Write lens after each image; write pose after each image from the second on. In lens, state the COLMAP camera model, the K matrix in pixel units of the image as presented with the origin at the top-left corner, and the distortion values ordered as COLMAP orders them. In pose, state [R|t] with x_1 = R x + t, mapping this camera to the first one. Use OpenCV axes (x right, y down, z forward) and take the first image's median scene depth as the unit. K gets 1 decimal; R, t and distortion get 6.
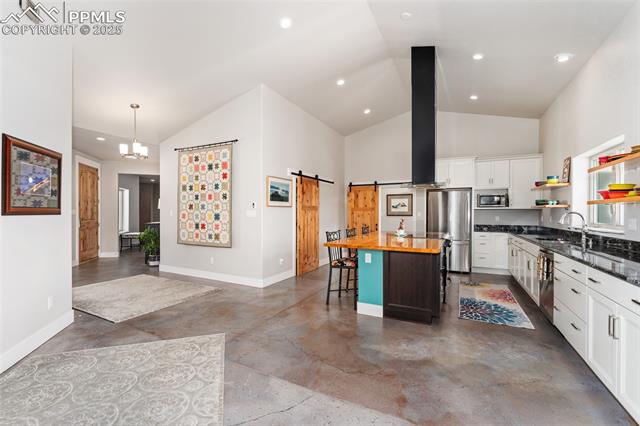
lens RADIAL K [[271.7, 0, 319.9], [0, 271.7, 213.0], [0, 0, 1]] dist [0.000076, -0.000052]
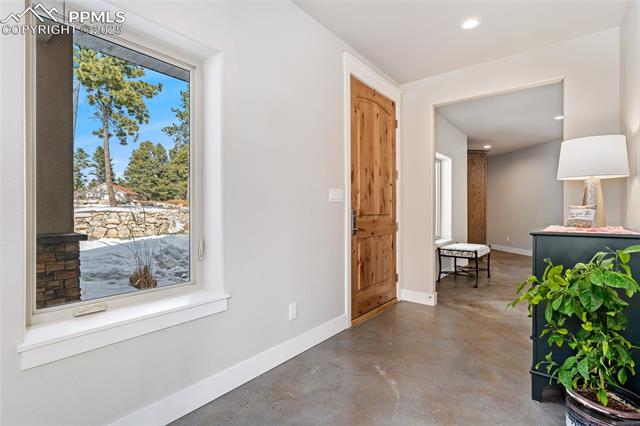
lens RADIAL K [[314.3, 0, 320.2], [0, 314.3, 213.3], [0, 0, 1]] dist [-0.000144, -0.000031]
pose [[0.552184, -0.000332, -0.833722, -0.454277], [0.002089, 0.999997, 0.000986, 0.019807], [0.833720, -0.002286, 0.552183, 0.612057]]
